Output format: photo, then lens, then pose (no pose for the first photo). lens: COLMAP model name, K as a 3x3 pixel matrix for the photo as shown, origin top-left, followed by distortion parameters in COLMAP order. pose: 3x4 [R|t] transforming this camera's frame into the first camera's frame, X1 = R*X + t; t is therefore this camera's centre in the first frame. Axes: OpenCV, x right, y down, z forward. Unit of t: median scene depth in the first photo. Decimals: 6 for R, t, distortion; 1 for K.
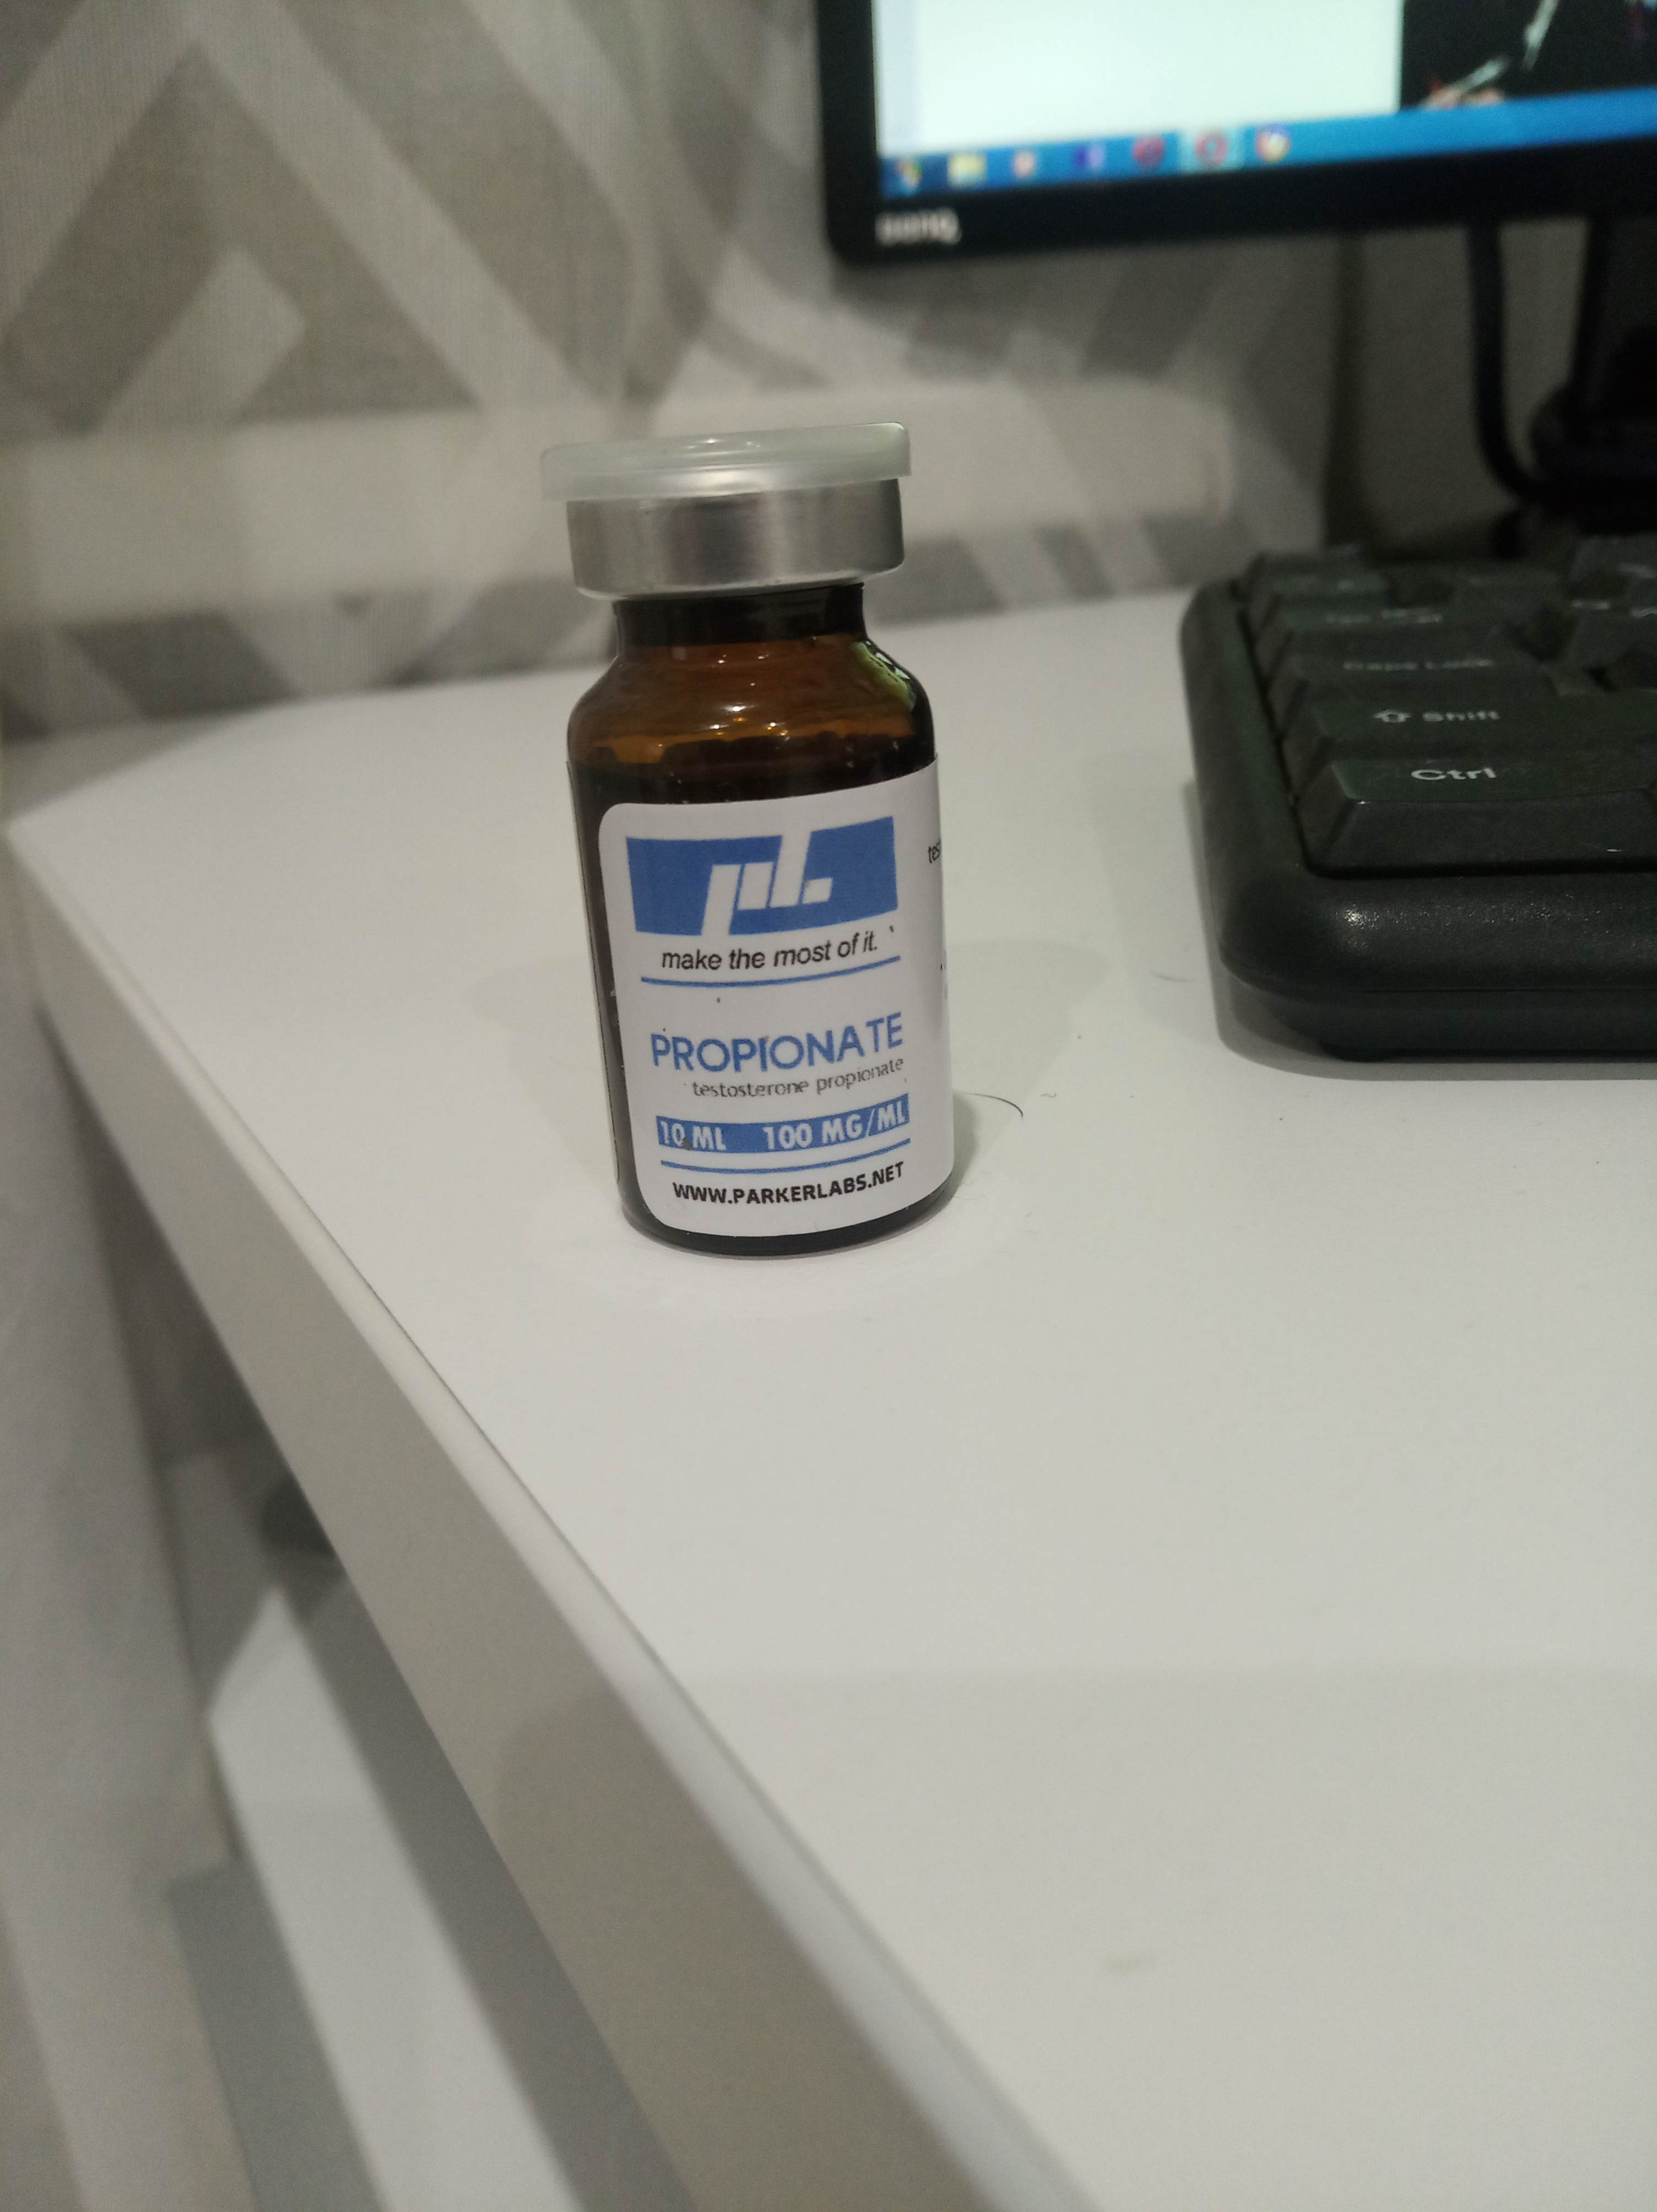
lens RADIAL K [[1797.8, 0, 828.5], [0, 1797.8, 1106.0], [0, 0, 1]] dist [-0.050787, 0.020147]
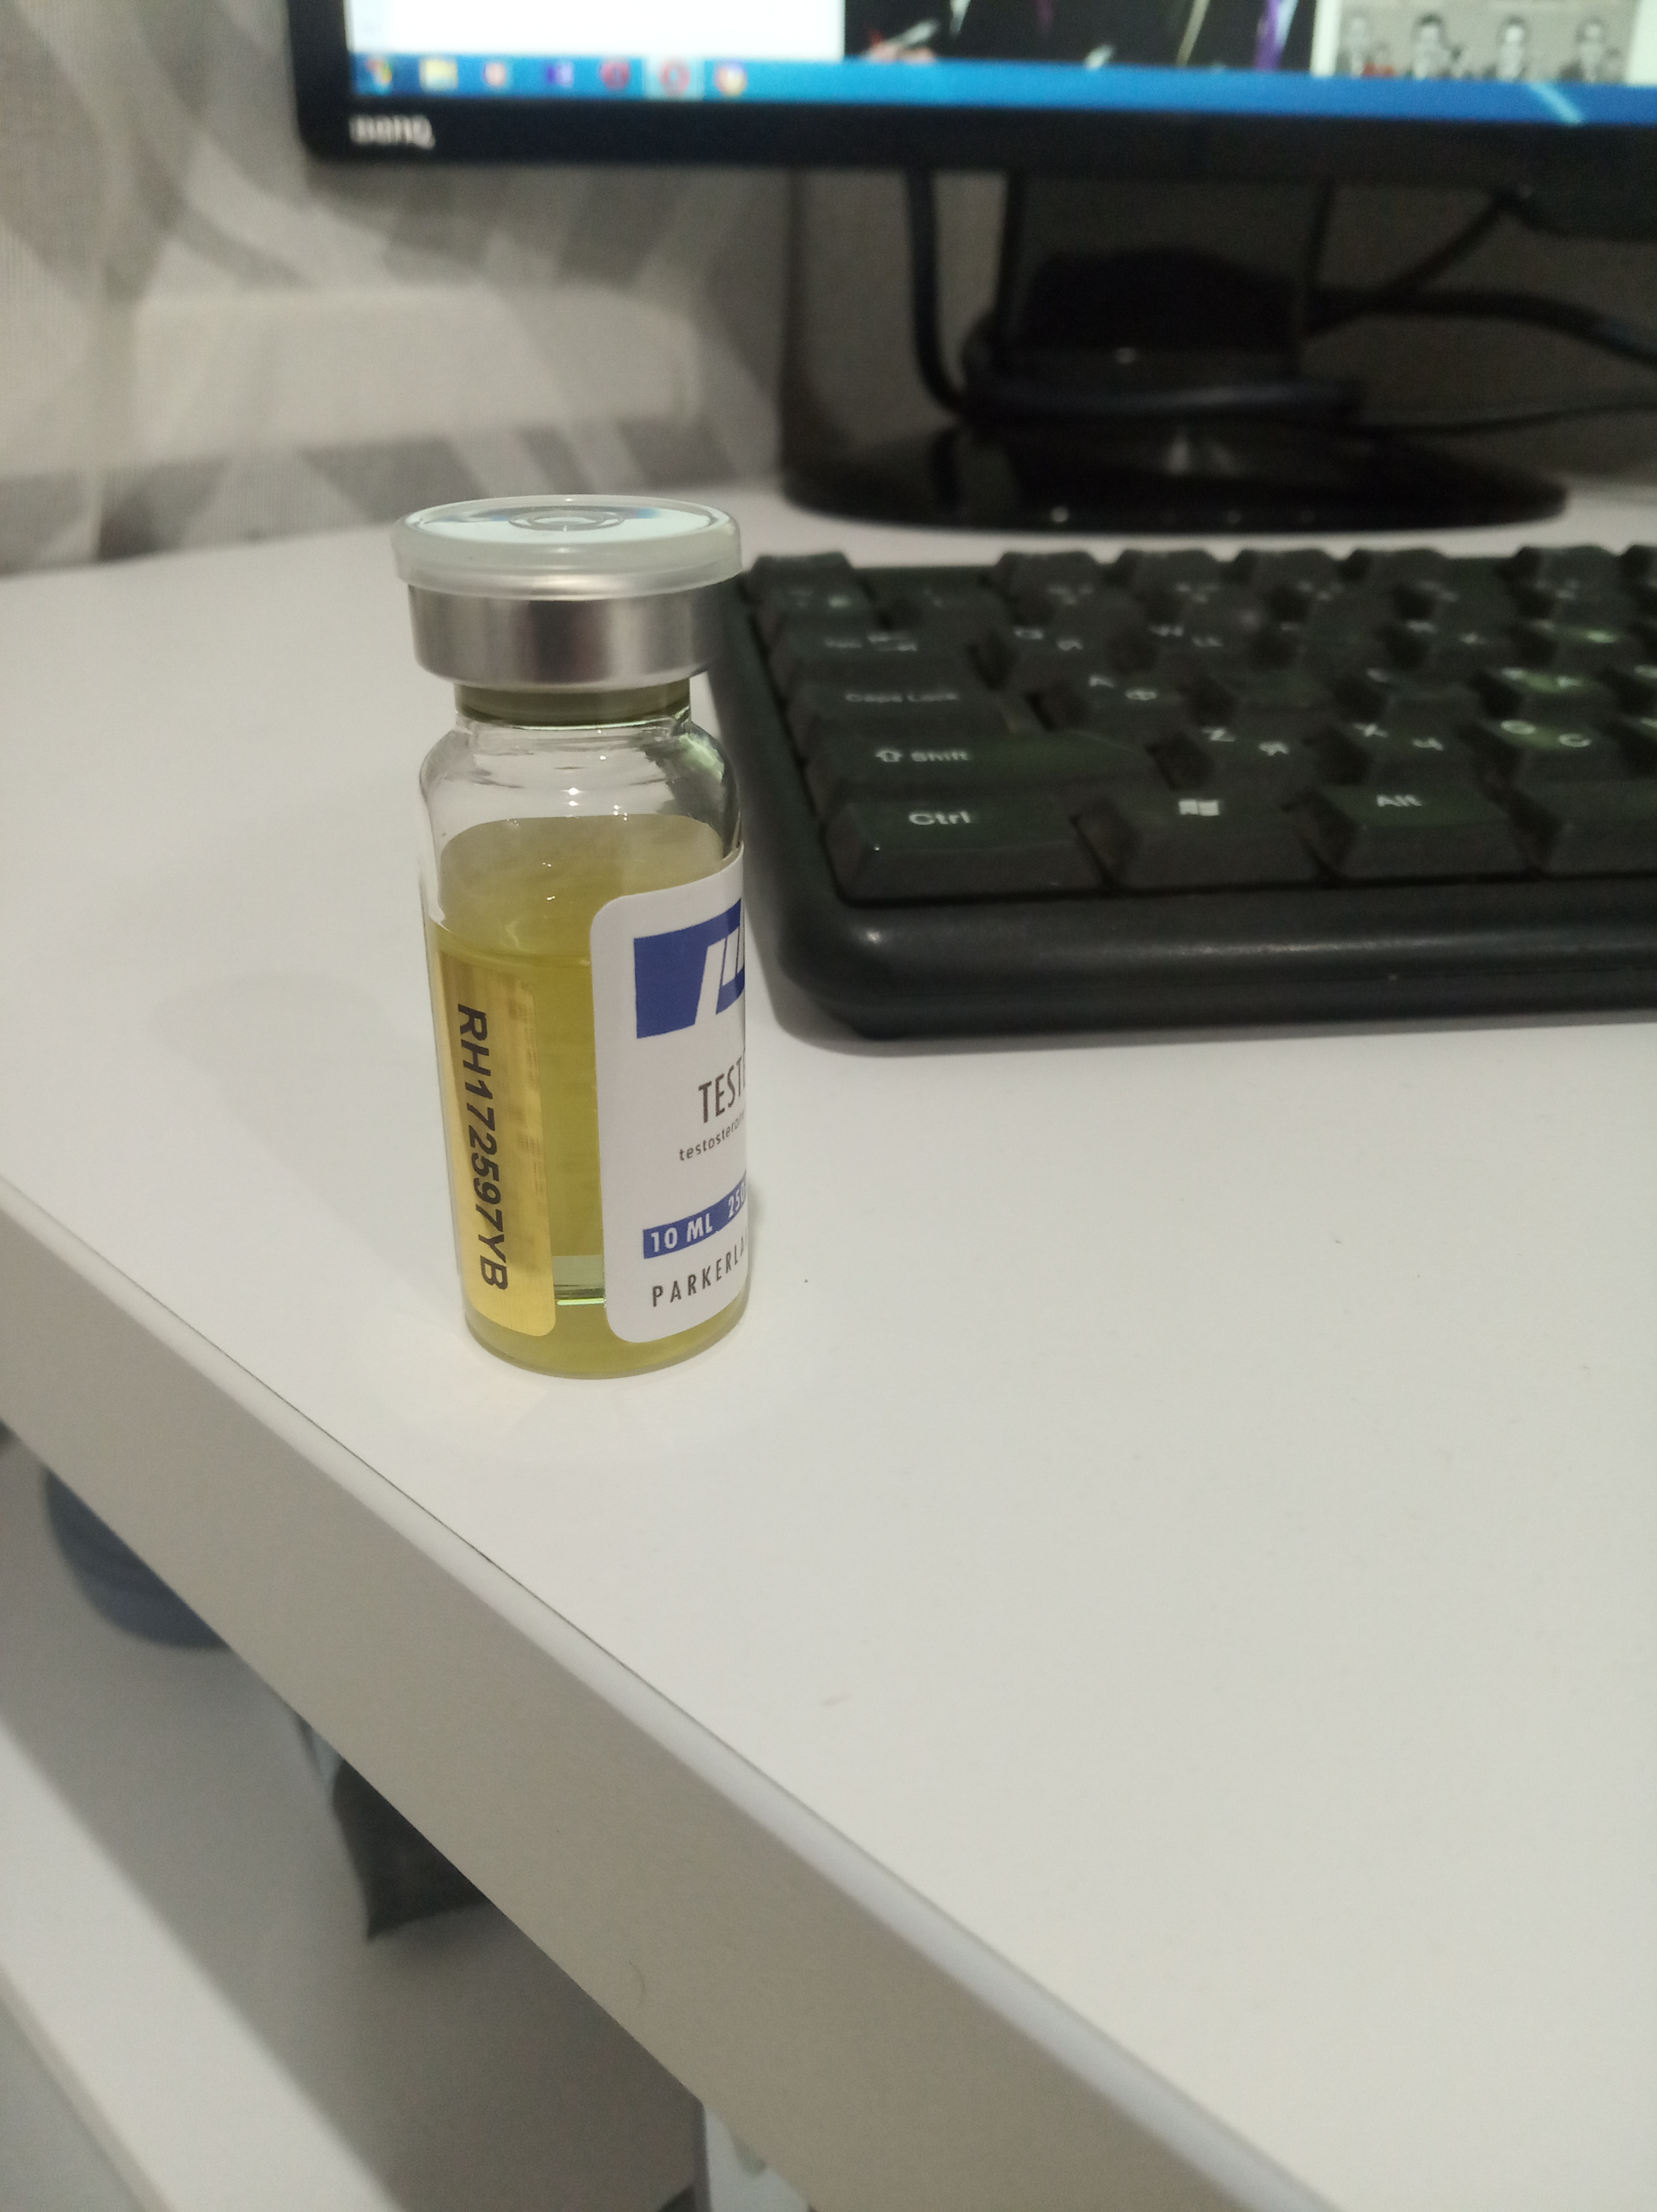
lens RADIAL K [[1785.3, 0, 828.5], [0, 1785.3, 1106.0], [0, 0, 1]] dist [-0.033148, -0.000907]
pose [[0.954540, -0.065823, 0.290725, -0.044746], [0.036217, 0.993698, 0.106074, -0.040566], [-0.295875, -0.090723, 0.950909, -0.089366]]
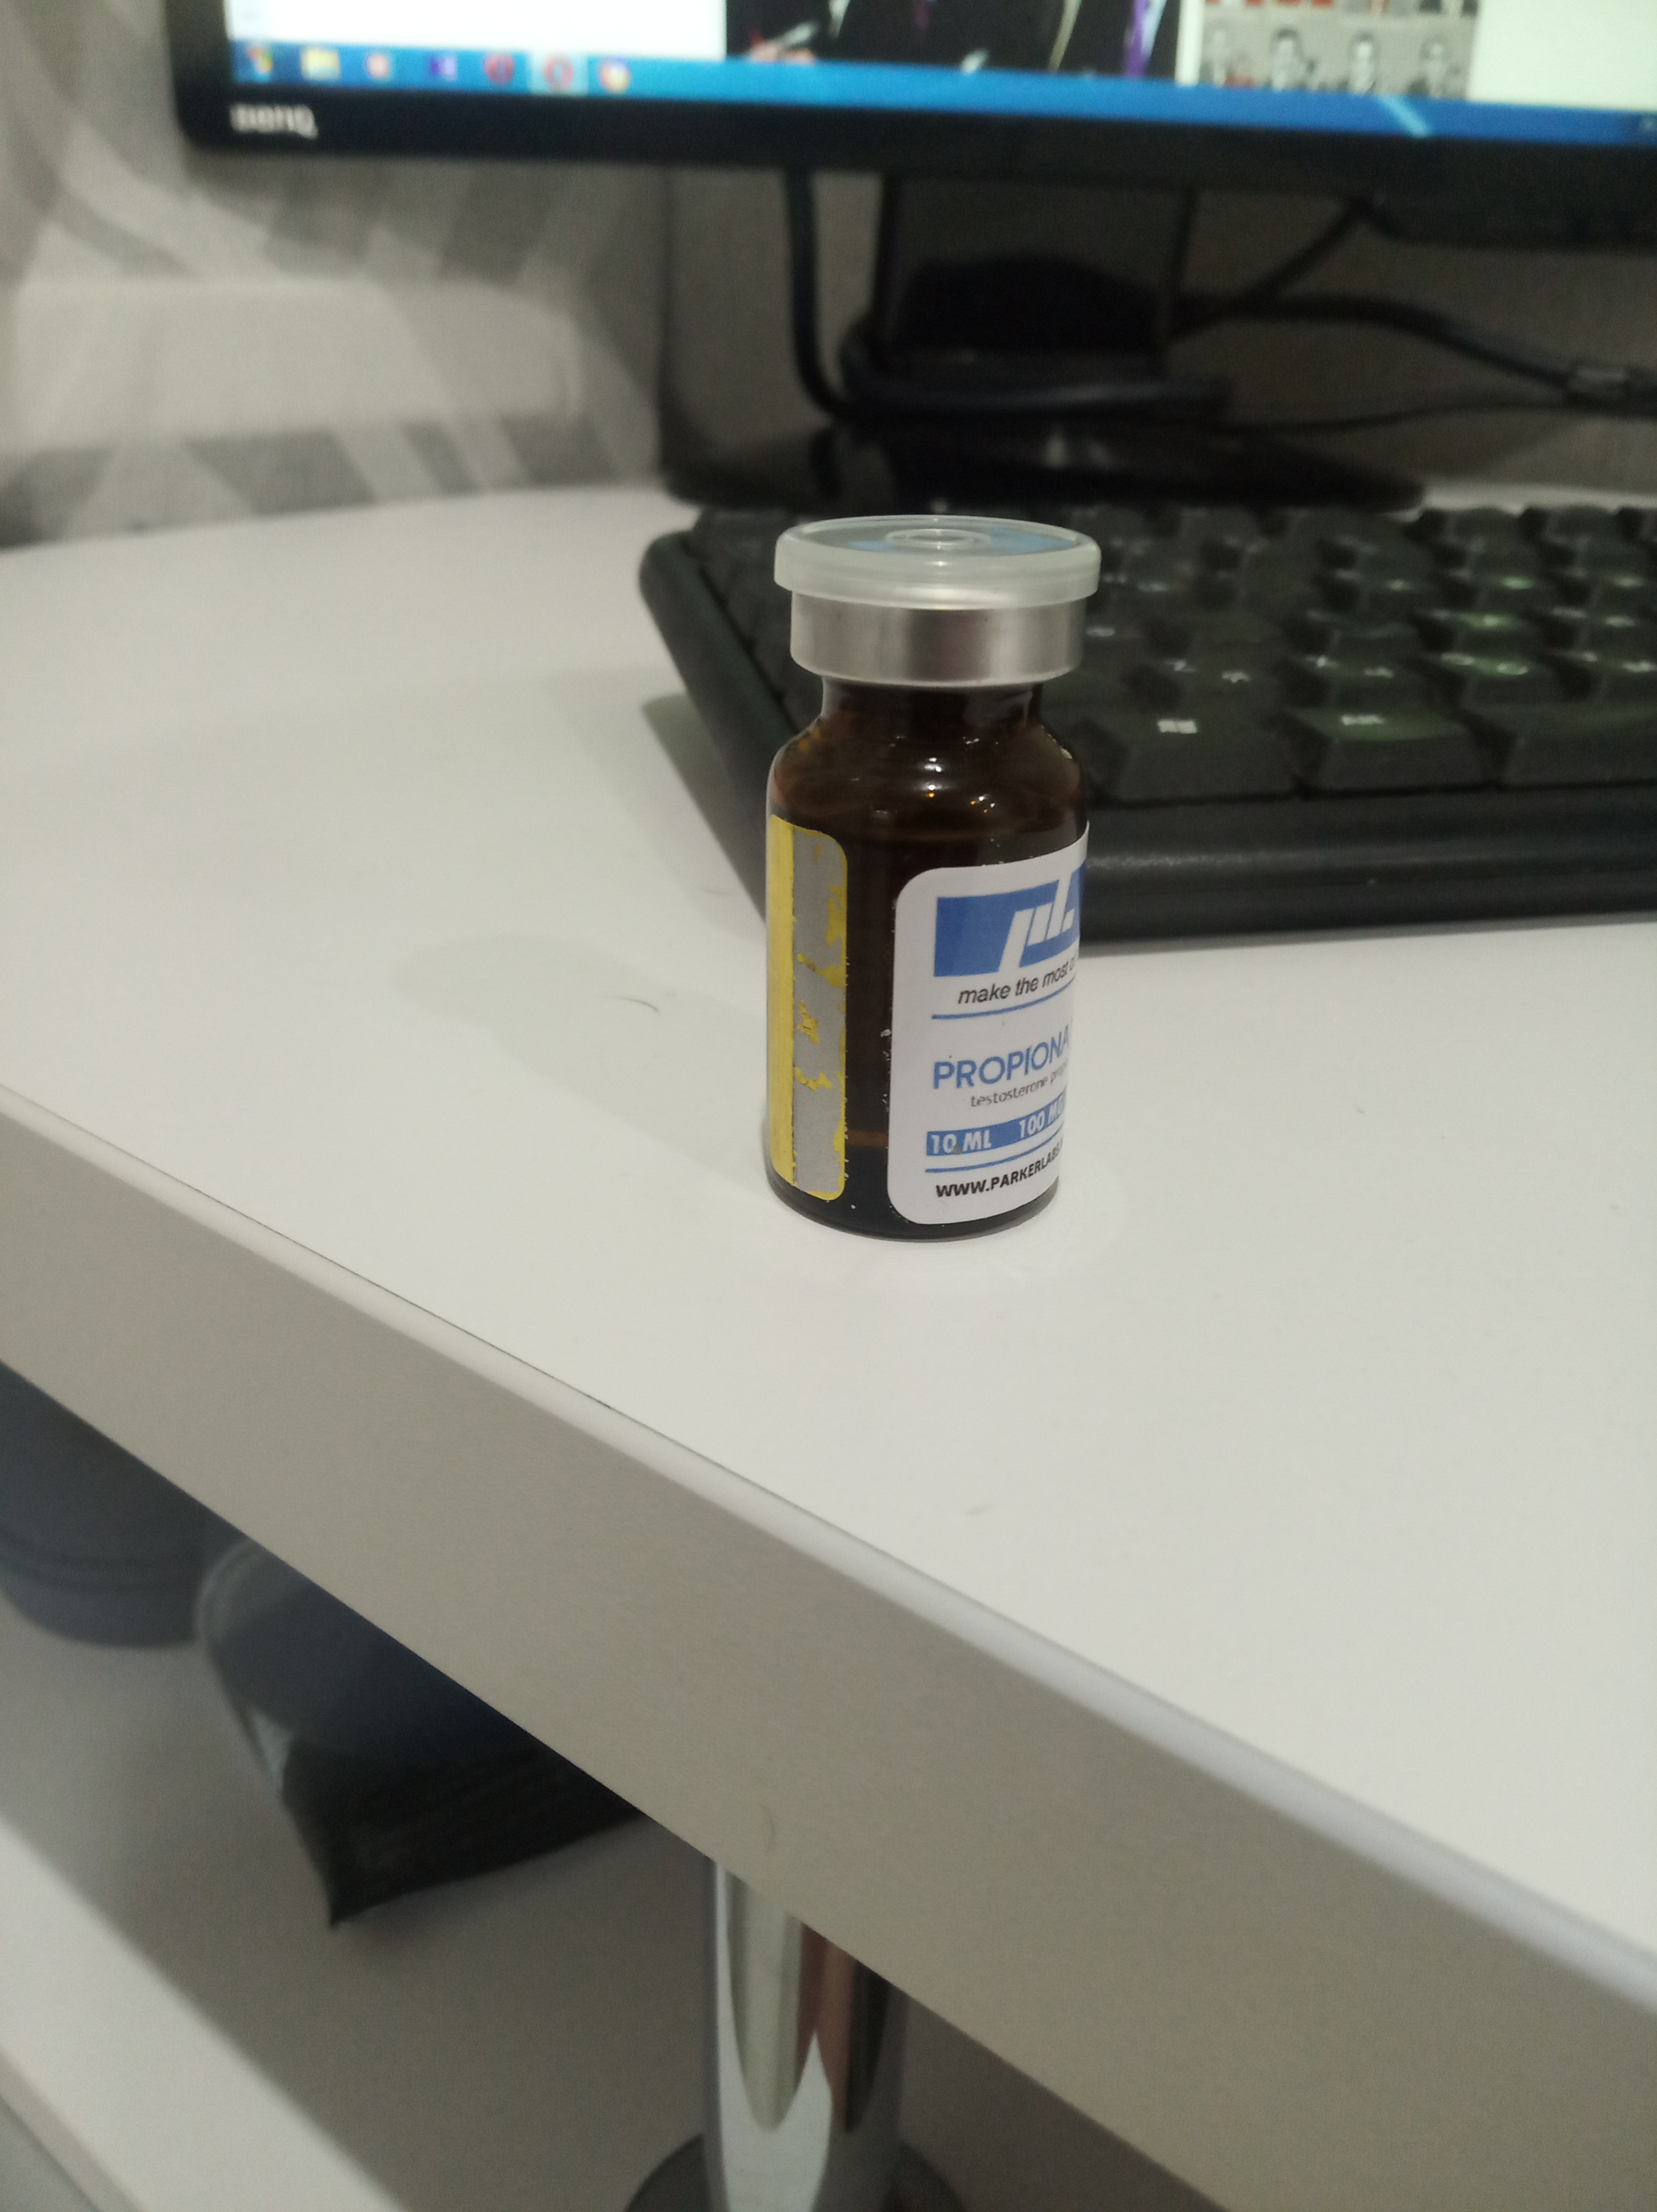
lens RADIAL K [[1785.3, 0, 828.5], [0, 1785.3, 1106.0], [0, 0, 1]] dist [-0.033148, -0.000907]
pose [[0.923238, -0.087305, 0.374178, -0.088372], [0.056629, 0.994126, 0.092229, -0.012642], [-0.380032, -0.063960, 0.922759, -0.083057]]
